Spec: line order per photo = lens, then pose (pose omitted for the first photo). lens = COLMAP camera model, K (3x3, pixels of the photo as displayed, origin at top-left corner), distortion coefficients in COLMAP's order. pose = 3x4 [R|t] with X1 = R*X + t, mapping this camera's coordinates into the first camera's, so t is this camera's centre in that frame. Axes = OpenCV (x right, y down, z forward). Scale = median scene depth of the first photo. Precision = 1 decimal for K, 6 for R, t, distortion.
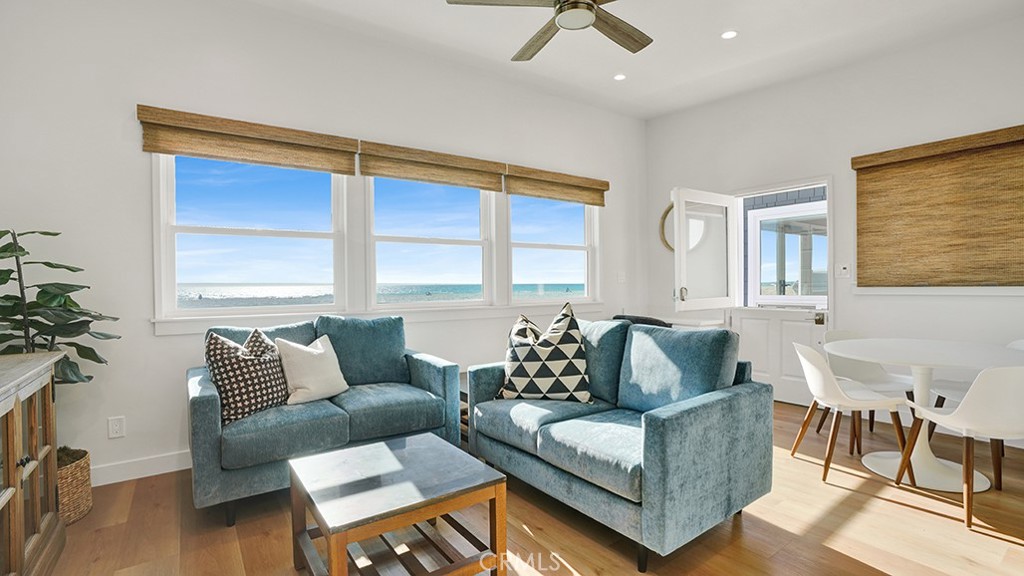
lens RADIAL K [[478.5, 0, 497.4], [0, 478.5, 283.6], [0, 0, 1]] dist [-0.033034, 0.012206]
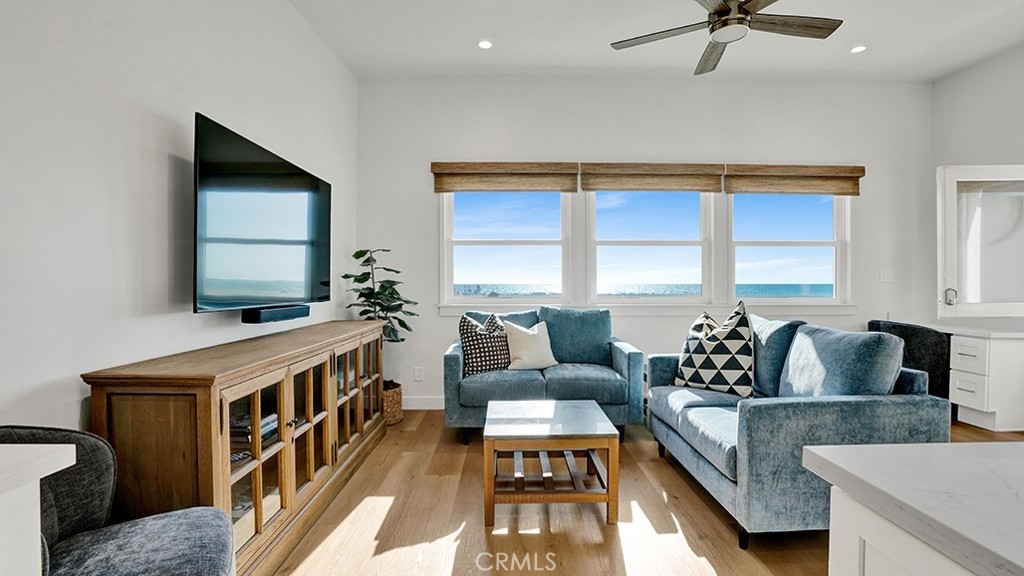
lens RADIAL K [[478.5, 0, 508.1], [0, 478.5, 283.3], [0, 0, 1]] dist [-0.033034, 0.012206]
pose [[0.829864, 0.007913, -0.557909, 0.301537], [-0.006379, 0.999969, 0.004693, -0.000229], [0.557929, -0.000336, 0.829889, -0.136138]]
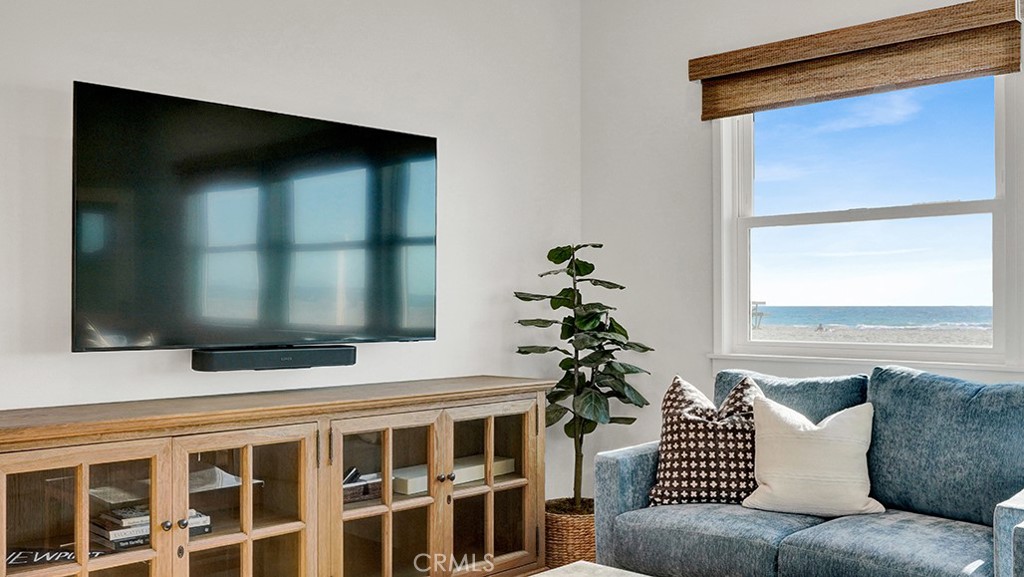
lens RADIAL K [[939.9, 0, 516.3], [0, 939.9, 293.7], [0, 0, 1]] dist [-0.055918, 0.000000]
pose [[0.200458, -0.005824, -0.979685, 0.613453], [-0.000134, 0.999982, -0.005972, -0.006732], [0.979702, 0.001328, 0.200453, 0.441634]]
